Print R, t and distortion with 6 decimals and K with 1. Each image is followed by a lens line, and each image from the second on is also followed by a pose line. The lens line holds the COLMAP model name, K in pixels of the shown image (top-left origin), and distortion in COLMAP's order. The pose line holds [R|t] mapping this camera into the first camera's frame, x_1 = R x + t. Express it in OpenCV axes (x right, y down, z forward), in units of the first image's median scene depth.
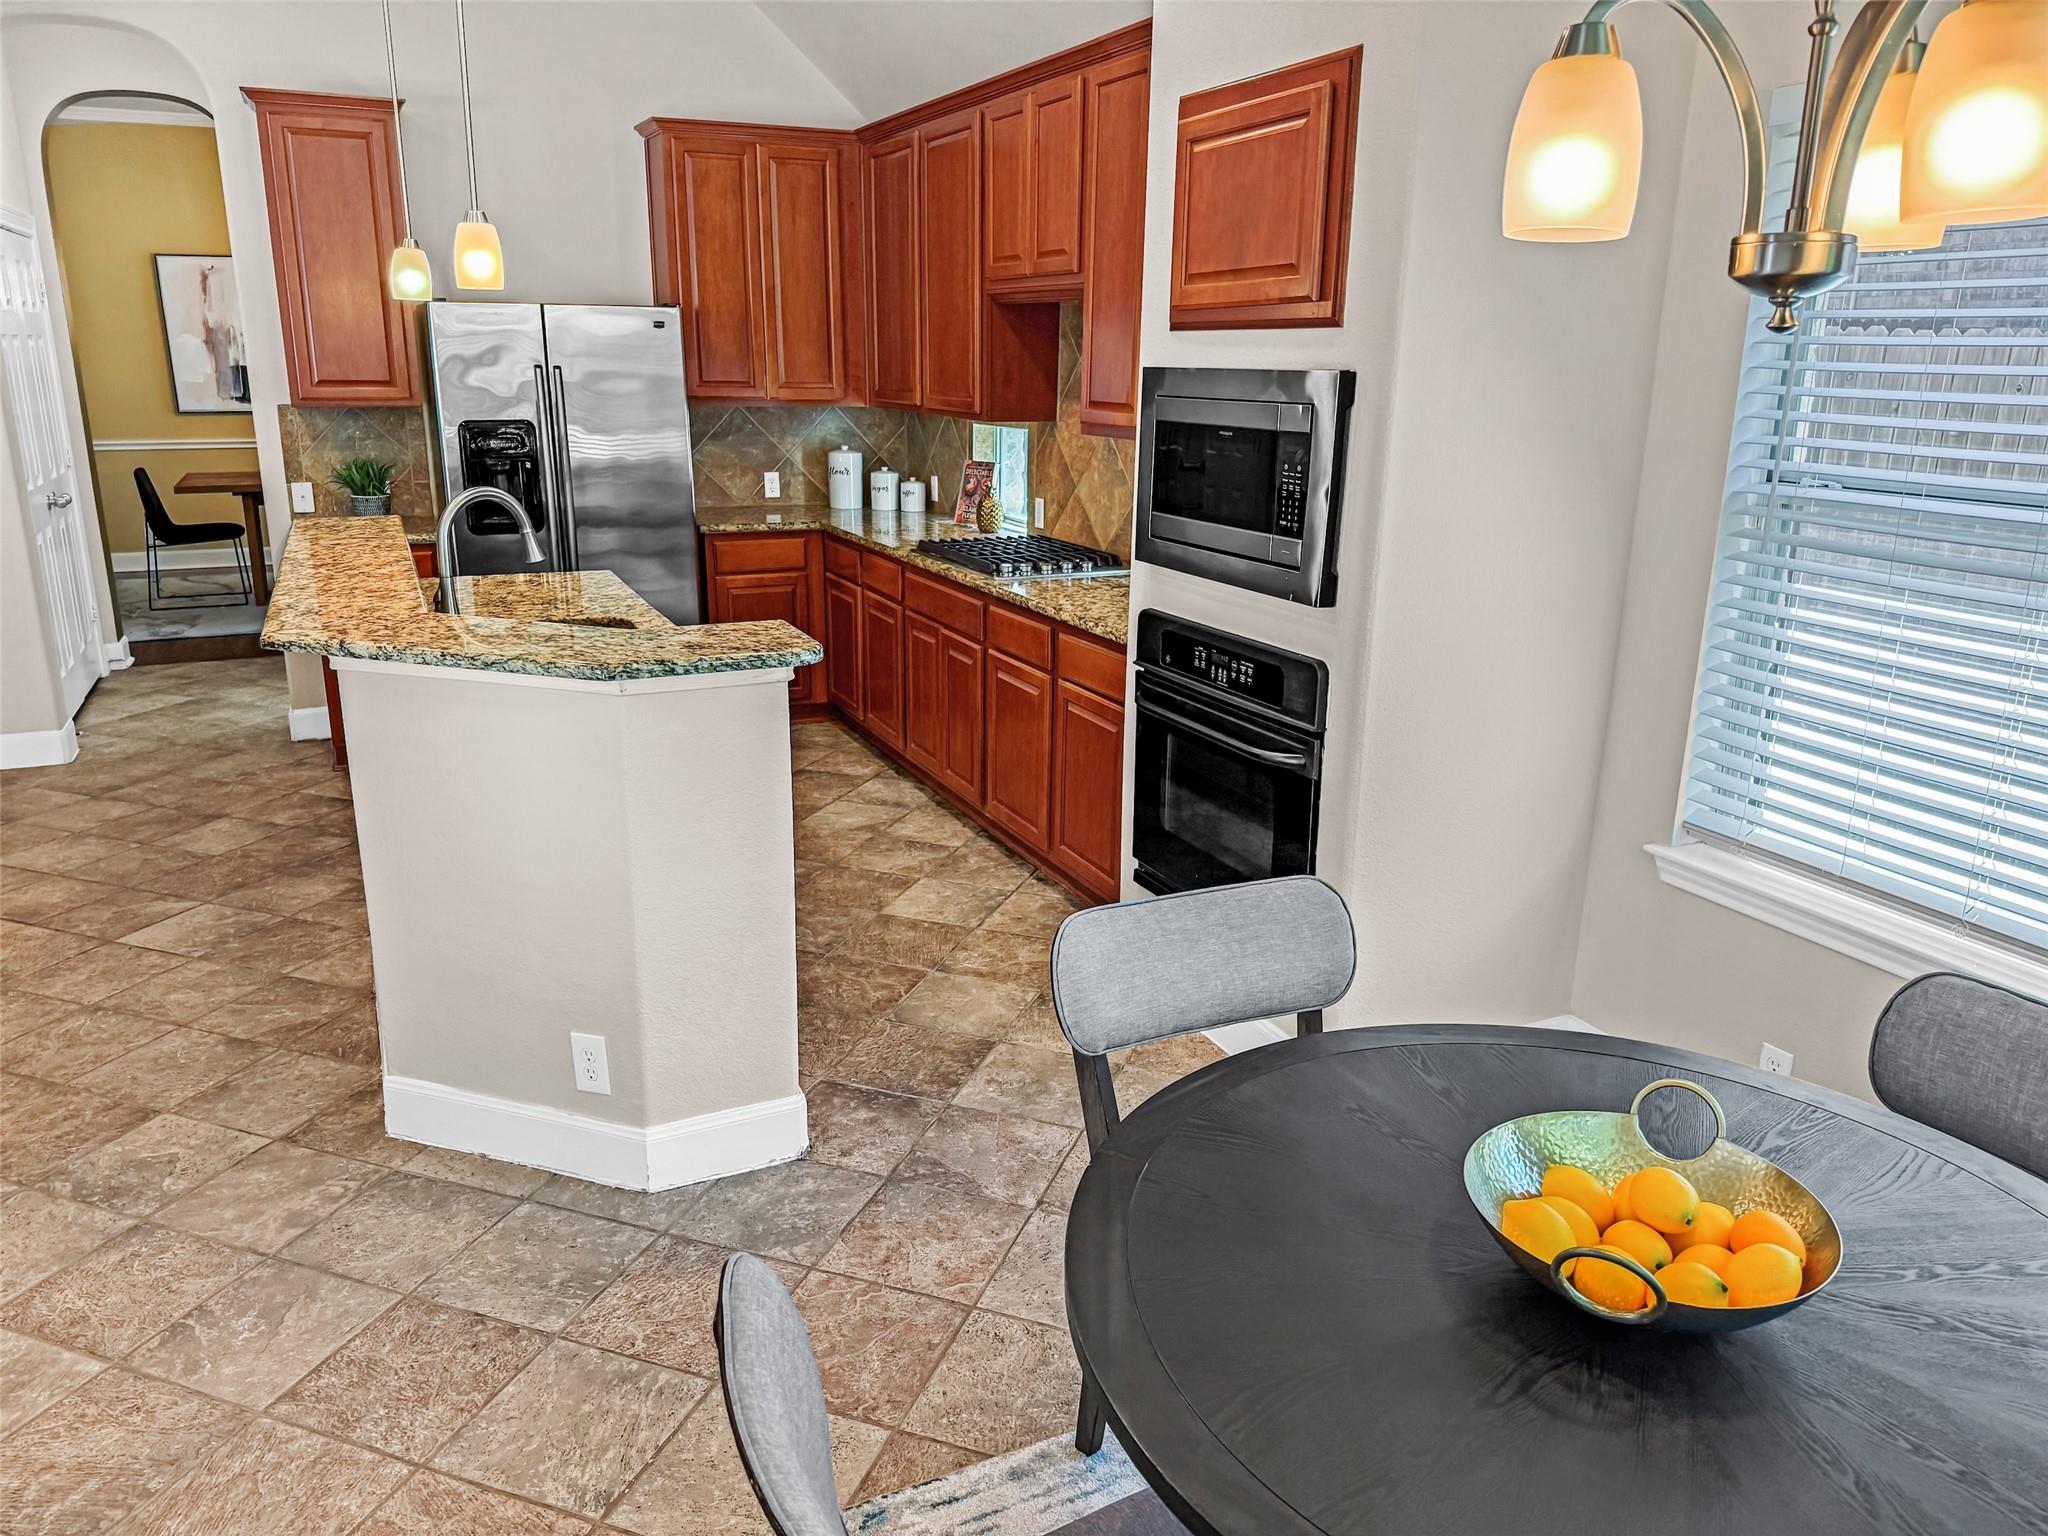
lens RADIAL K [[1428.1, 0, 1016.4], [0, 1428.1, 755.4], [0, 0, 1]] dist [0.061412, -0.080800]
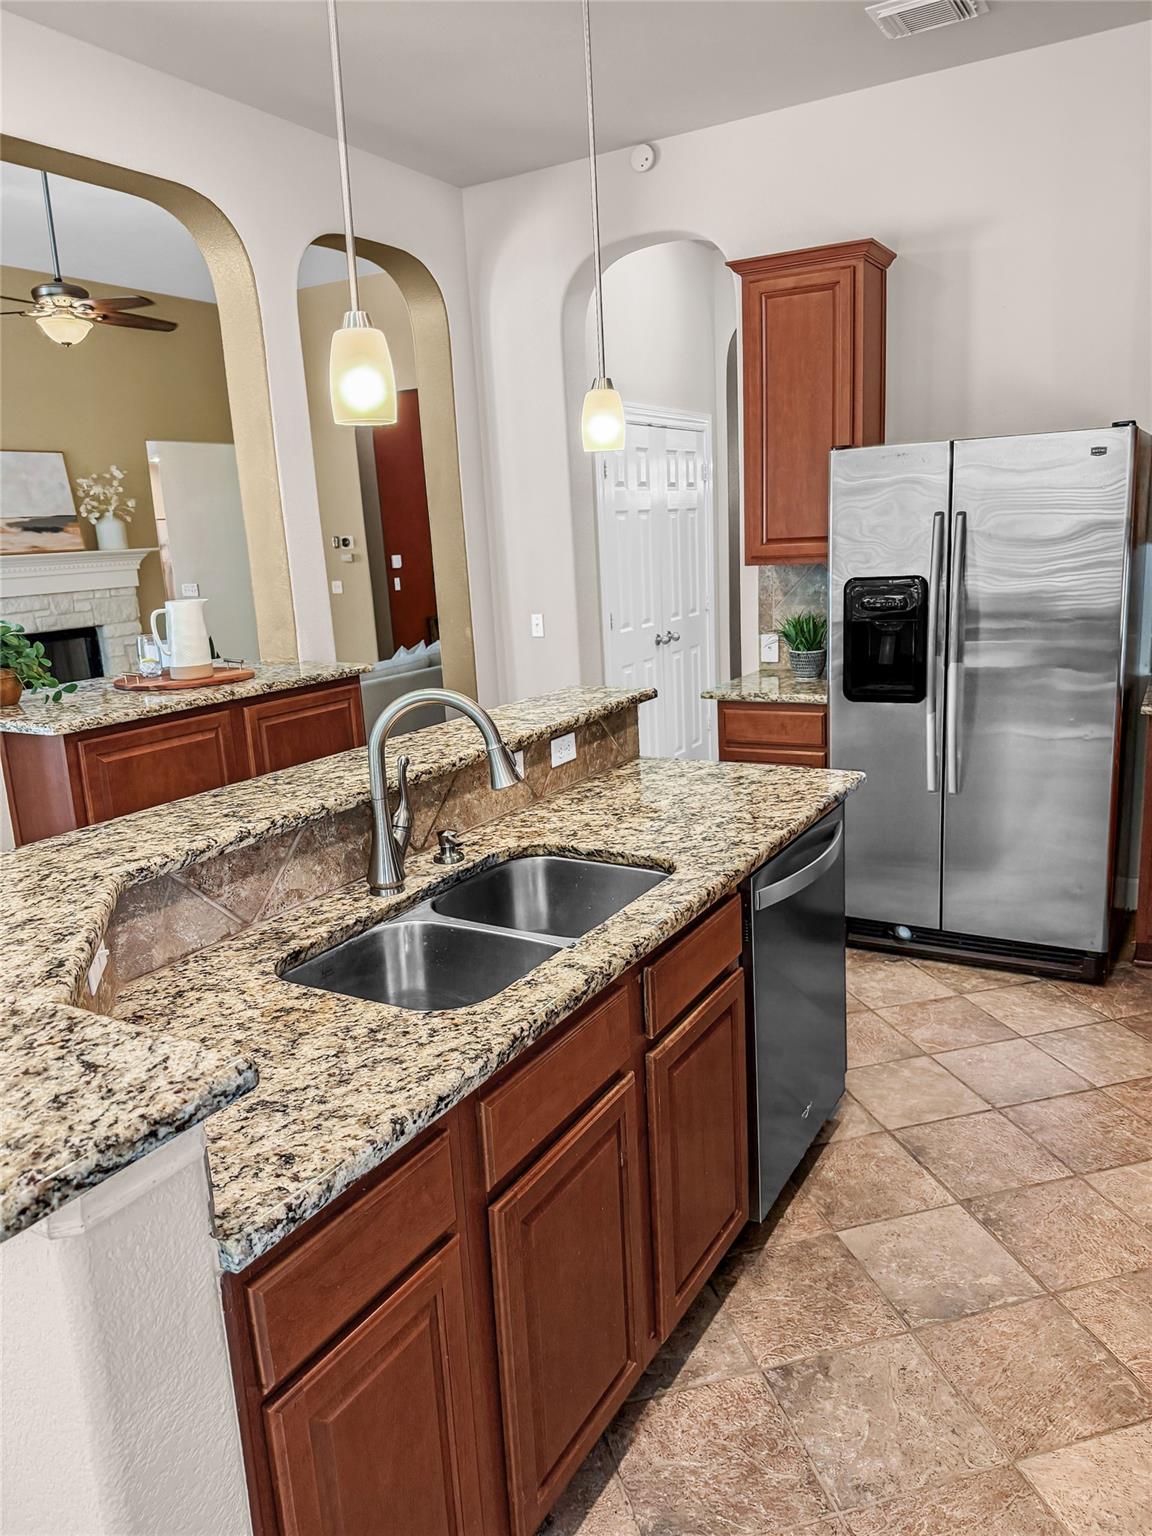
lens RADIAL K [[1071.1, 0, 587.6], [0, 1071.1, 777.2], [0, 0, 1]] dist [0.061412, -0.080800]
pose [[0.579900, 0.148543, -0.801031, 0.096149], [-0.167580, 0.983960, 0.061147, -0.136495], [0.797266, 0.098777, 0.595492, 0.529170]]
